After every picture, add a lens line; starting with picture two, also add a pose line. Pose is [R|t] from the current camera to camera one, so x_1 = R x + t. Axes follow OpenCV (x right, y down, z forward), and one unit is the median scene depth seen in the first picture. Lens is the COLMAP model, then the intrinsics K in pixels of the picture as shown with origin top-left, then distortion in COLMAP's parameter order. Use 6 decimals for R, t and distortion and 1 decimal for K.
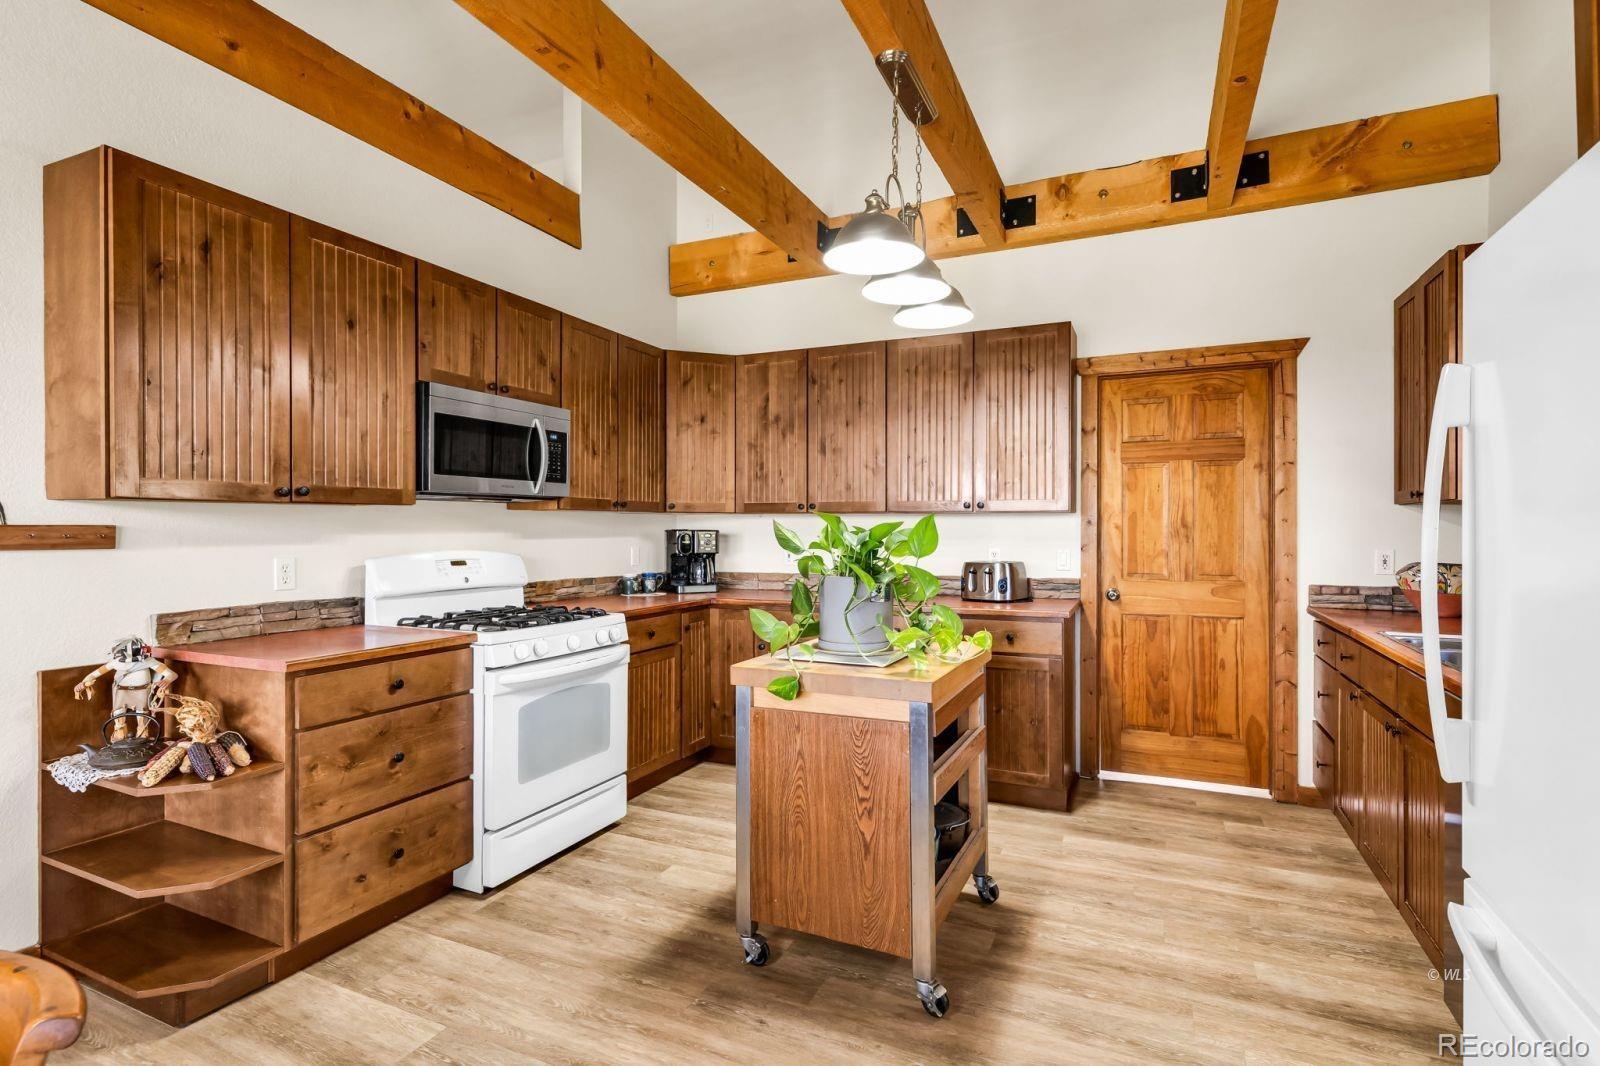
lens RADIAL K [[765.2, 0, 805.8], [0, 765.2, 535.0], [0, 0, 1]] dist [0.007823, -0.000510]
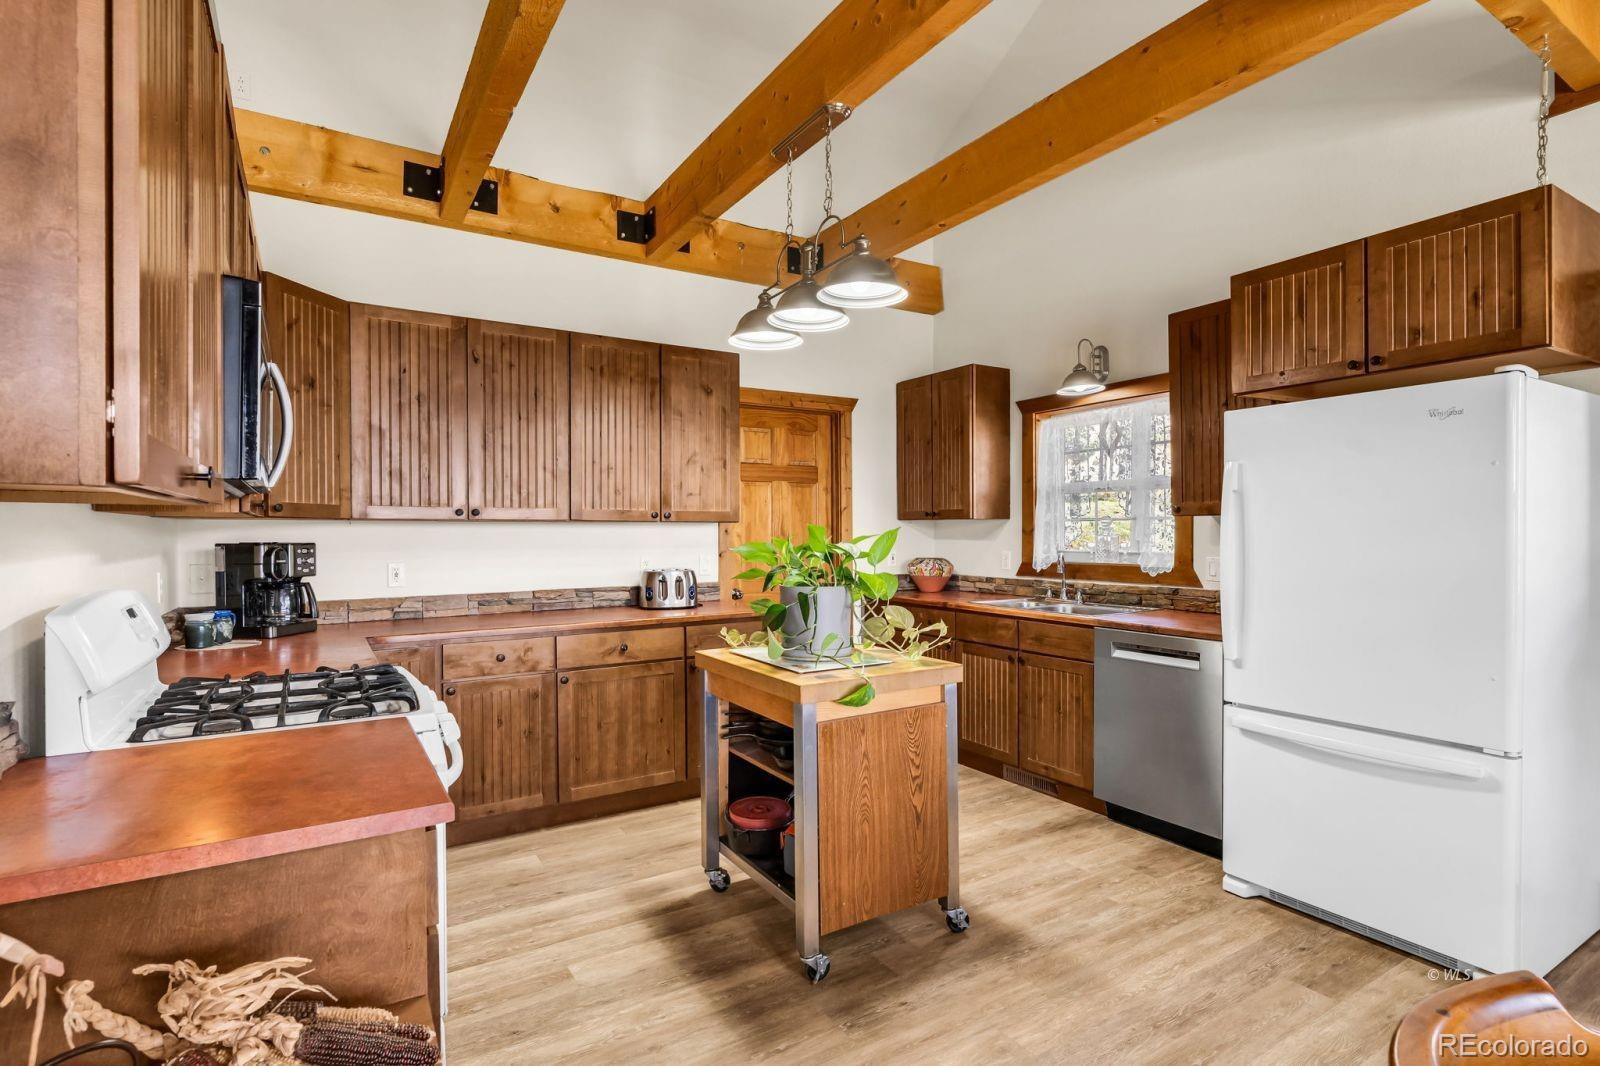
lens RADIAL K [[780.1, 0, 804.1], [0, 780.1, 548.5], [0, 0, 1]] dist [0.004260, -0.000370]
pose [[0.563491, -0.020707, 0.825862, -0.714371], [0.010934, 0.999785, 0.017607, -0.014686], [-0.826050, -0.000891, 0.563597, 0.350761]]
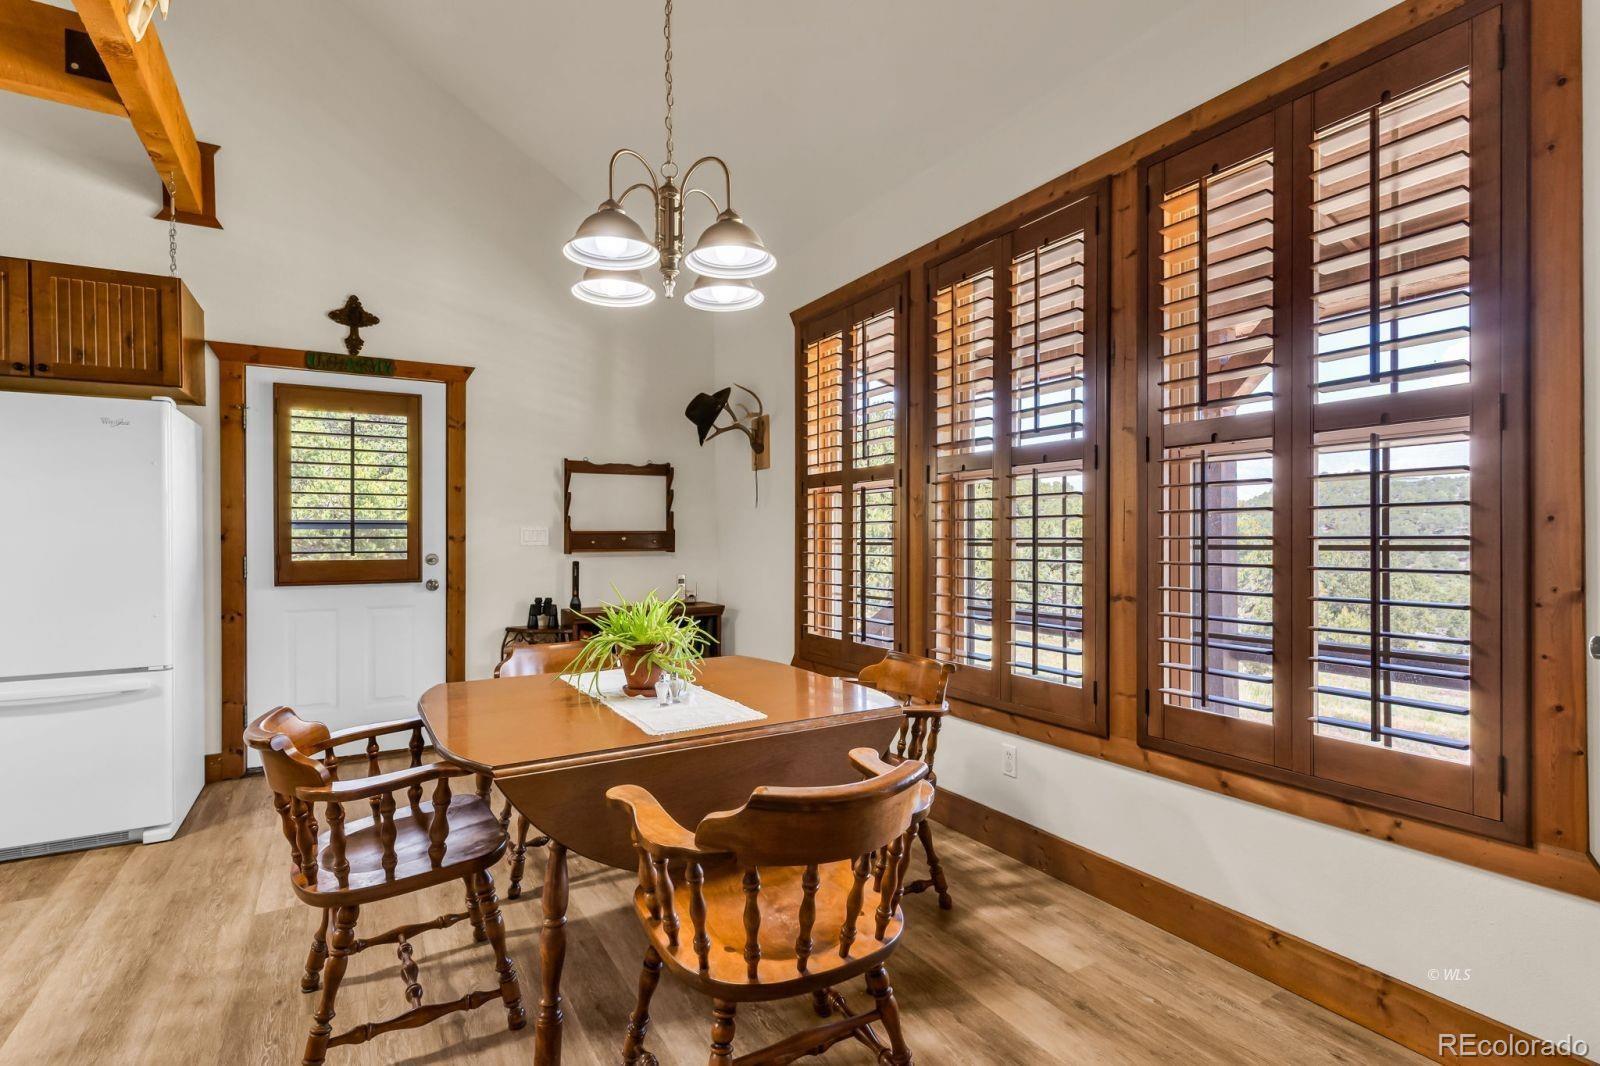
lens RADIAL K [[765.2, 0, 794.2], [0, 765.2, 526.1], [0, 0, 1]] dist [0.007823, -0.000510]
pose [[-0.809252, 0.004912, 0.587441, -1.059109], [0.006087, 0.999981, 0.000025, 0.015815], [-0.587430, 0.003596, -0.809267, 0.576334]]
